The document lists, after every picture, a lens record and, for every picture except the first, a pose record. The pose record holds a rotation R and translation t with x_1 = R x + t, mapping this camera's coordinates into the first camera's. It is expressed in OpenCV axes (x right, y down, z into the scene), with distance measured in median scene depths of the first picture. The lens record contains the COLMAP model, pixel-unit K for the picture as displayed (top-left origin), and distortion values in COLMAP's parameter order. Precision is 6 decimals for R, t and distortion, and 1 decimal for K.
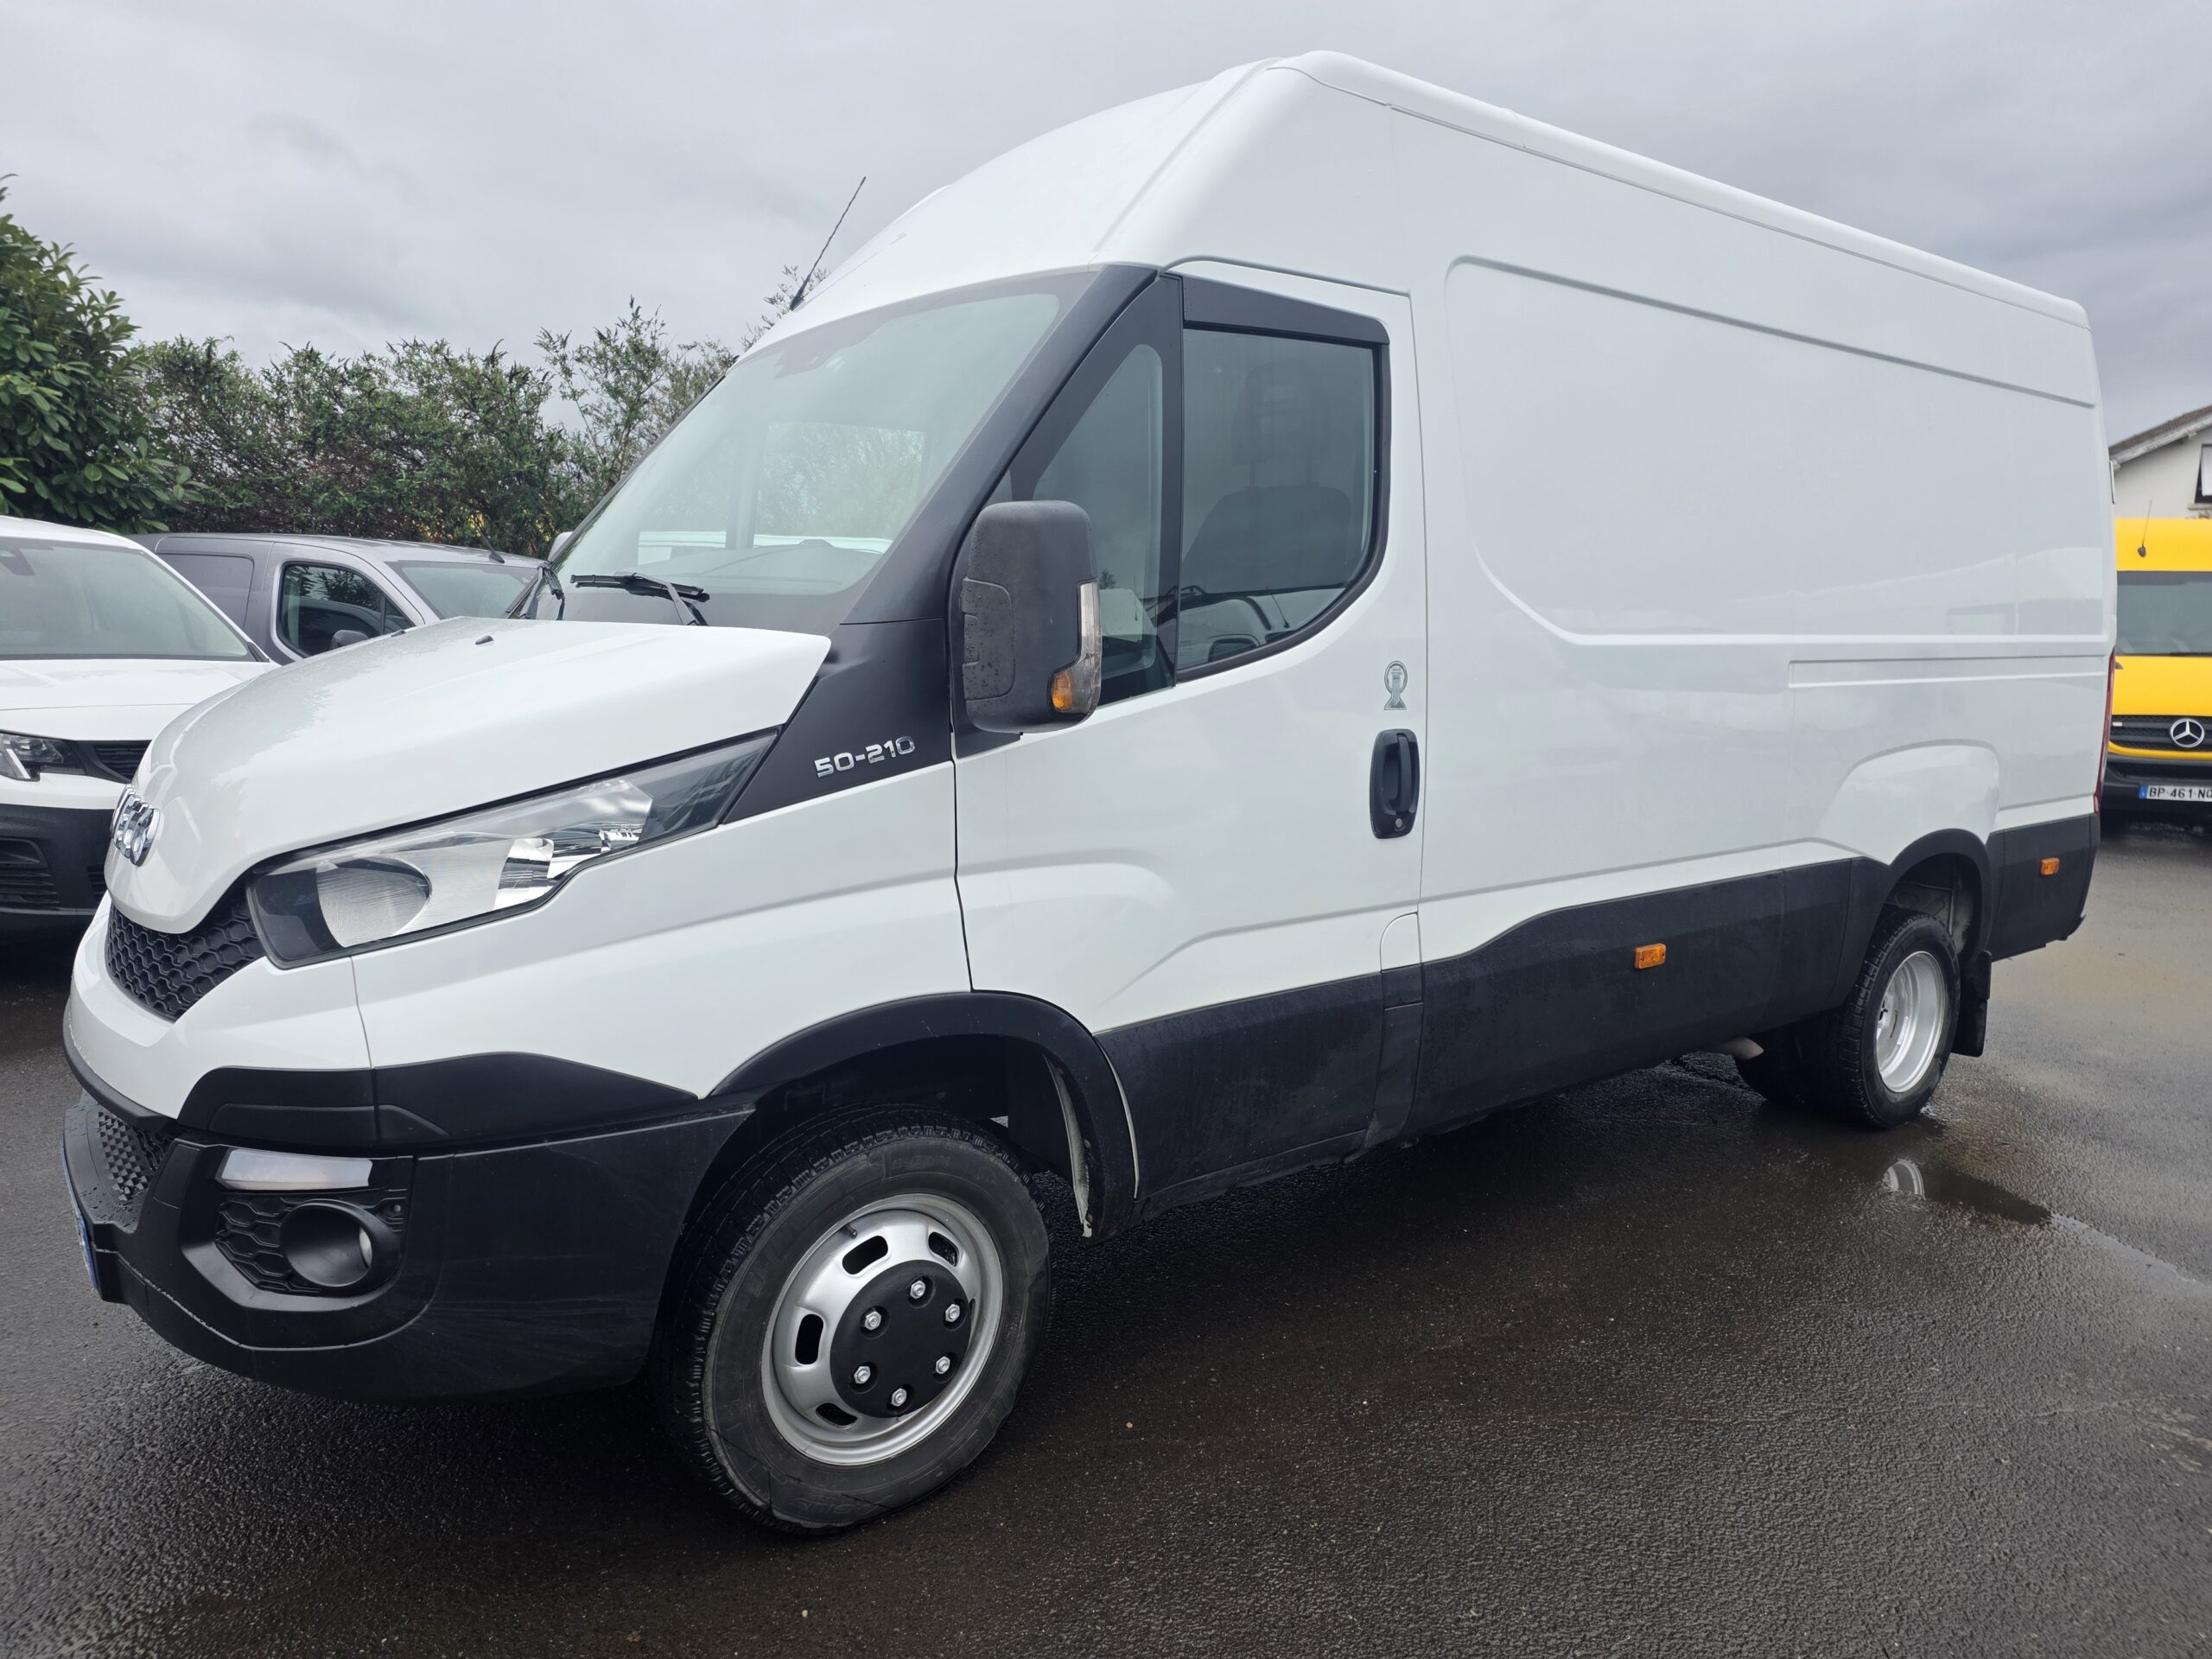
lens RADIAL K [[1482.5, 0, 1106.9], [0, 1482.5, 812.3], [0, 0, 1]] dist [0.118887, -0.157366]
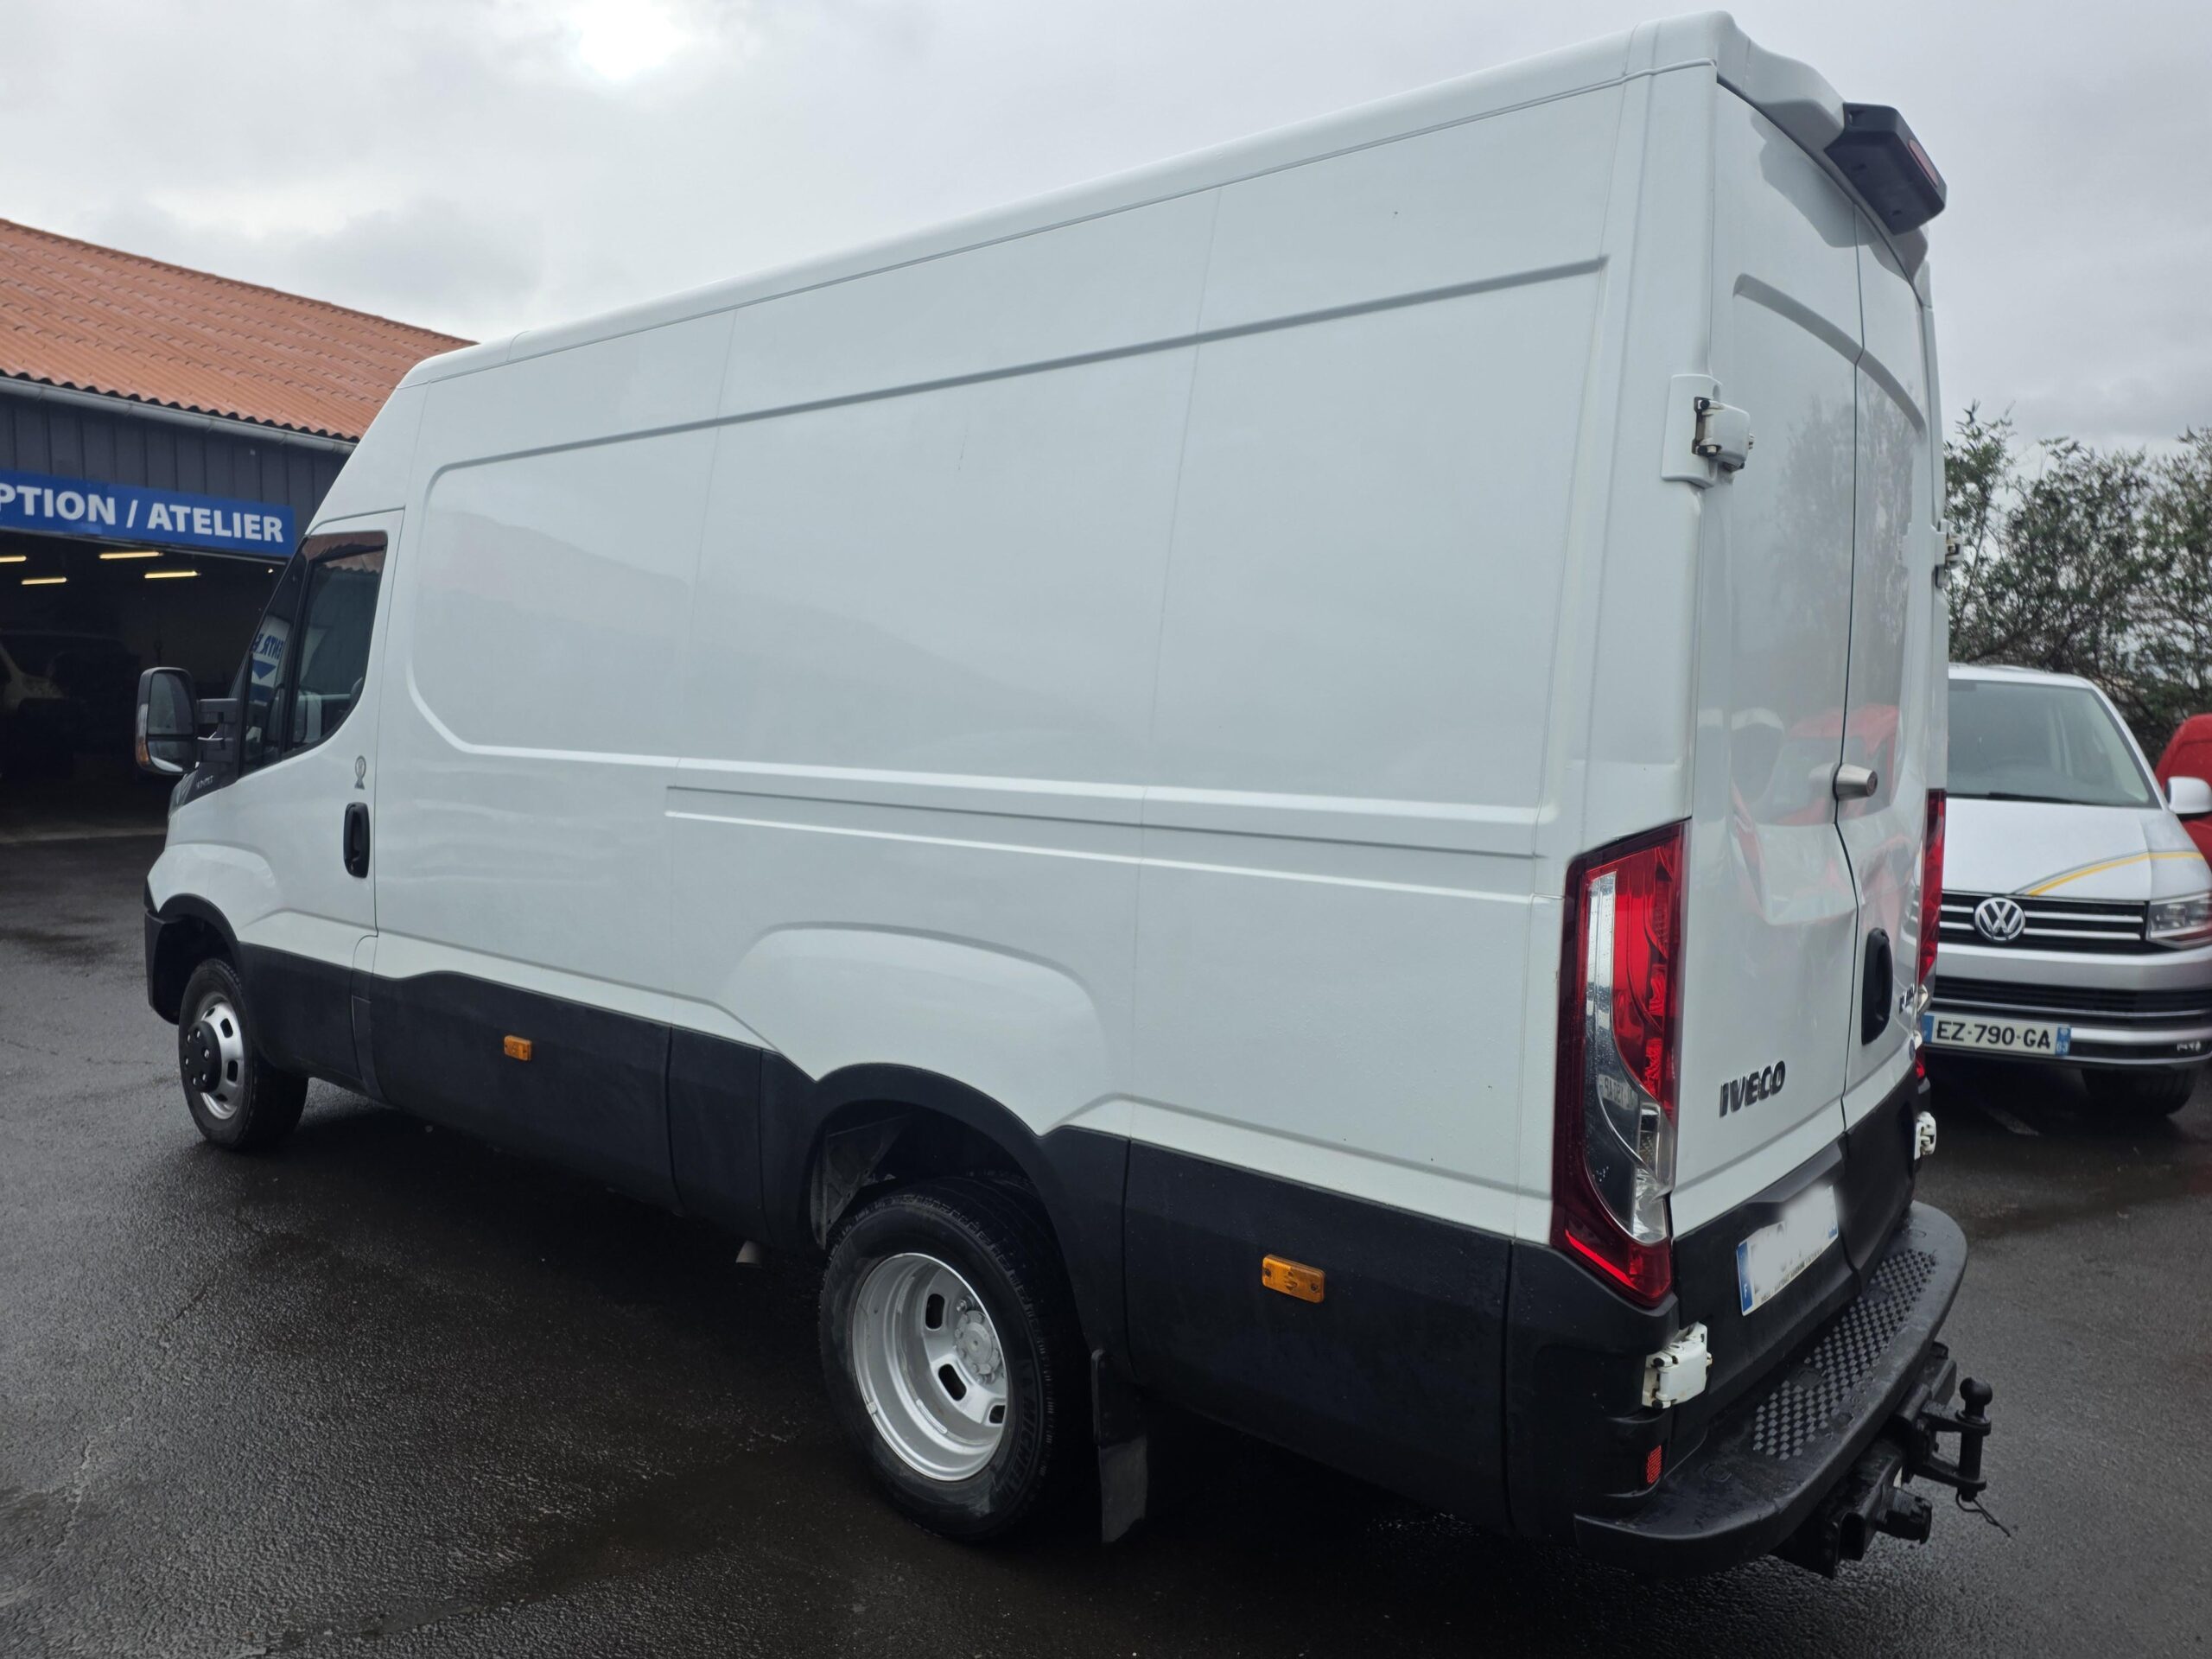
lens RADIAL K [[1482.5, 0, 1106.9], [0, 1482.5, 812.3], [0, 0, 1]] dist [0.118887, -0.157366]
pose [[0.221147, 0.052005, -0.973853, 2.054620], [-0.150139, 0.988488, 0.018693, -0.210639], [0.963614, 0.142079, 0.226409, 1.576424]]
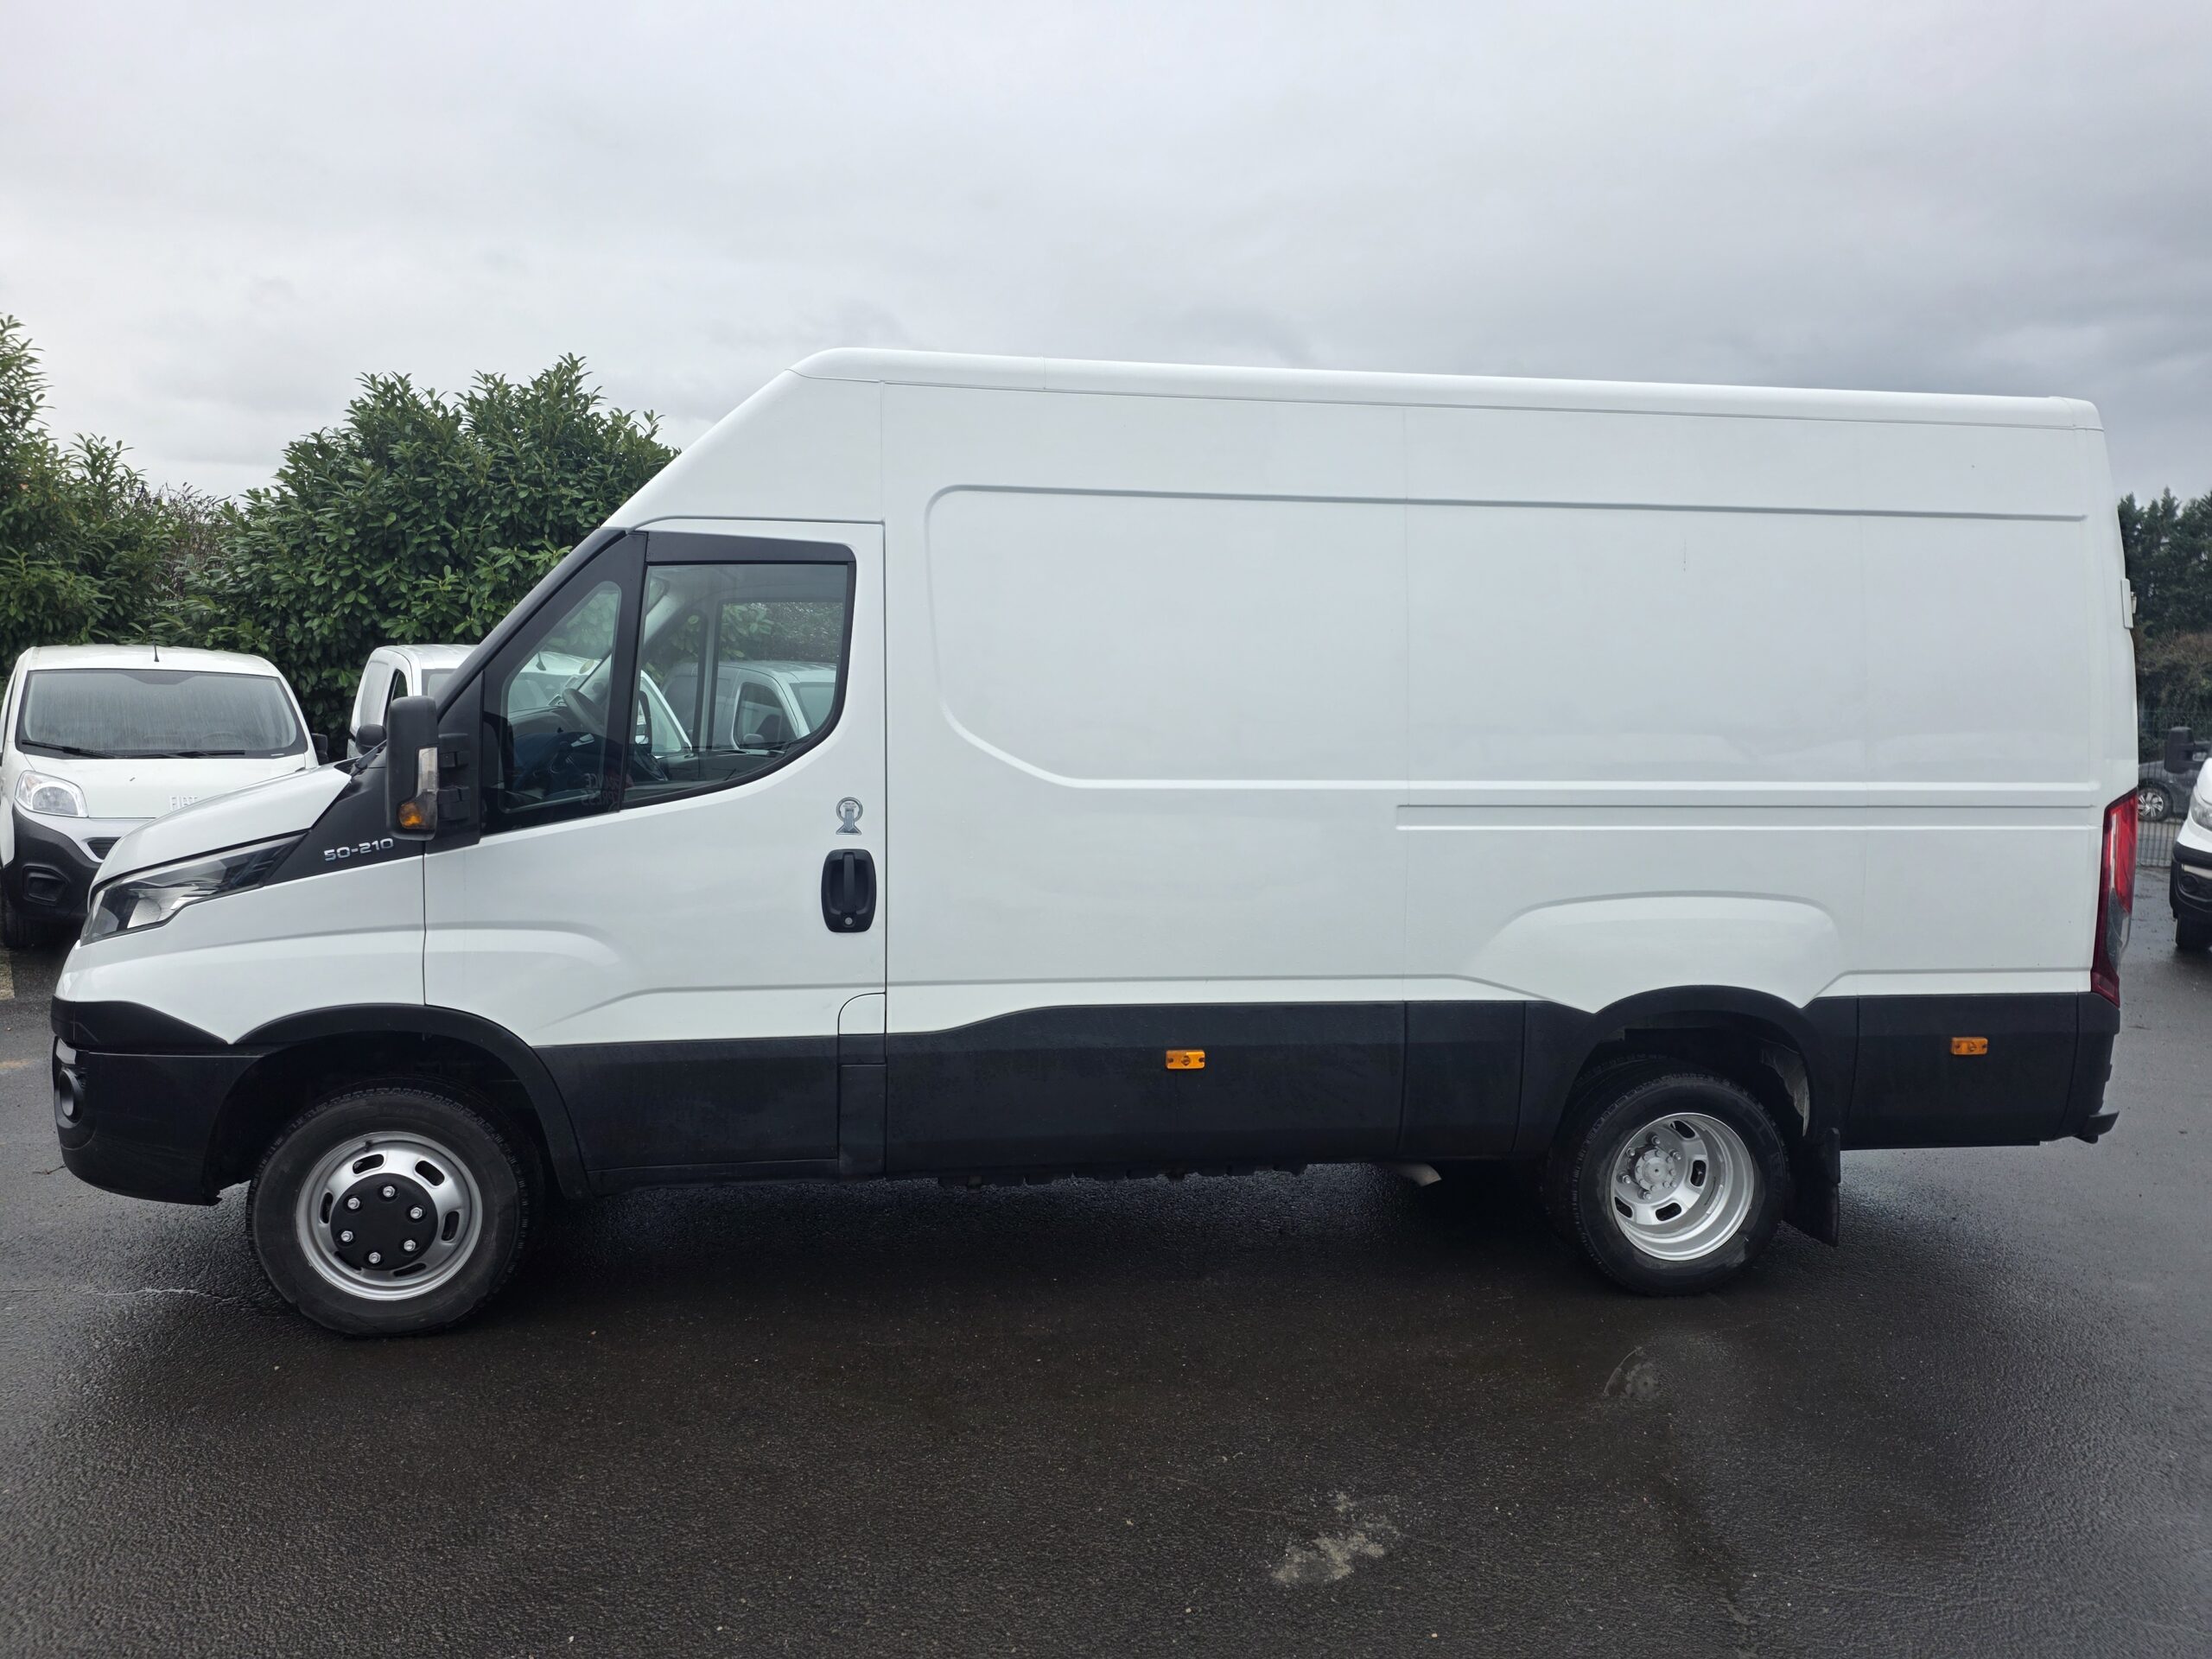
lens RADIAL K [[1482.5, 0, 1106.9], [0, 1482.5, 812.3], [0, 0, 1]] dist [0.118887, -0.157366]
pose [[0.869543, 0.039206, -0.492299, 1.188861], [-0.066955, 0.996999, -0.038863, -0.060345], [0.489297, 0.066755, 0.869558, -0.031154]]
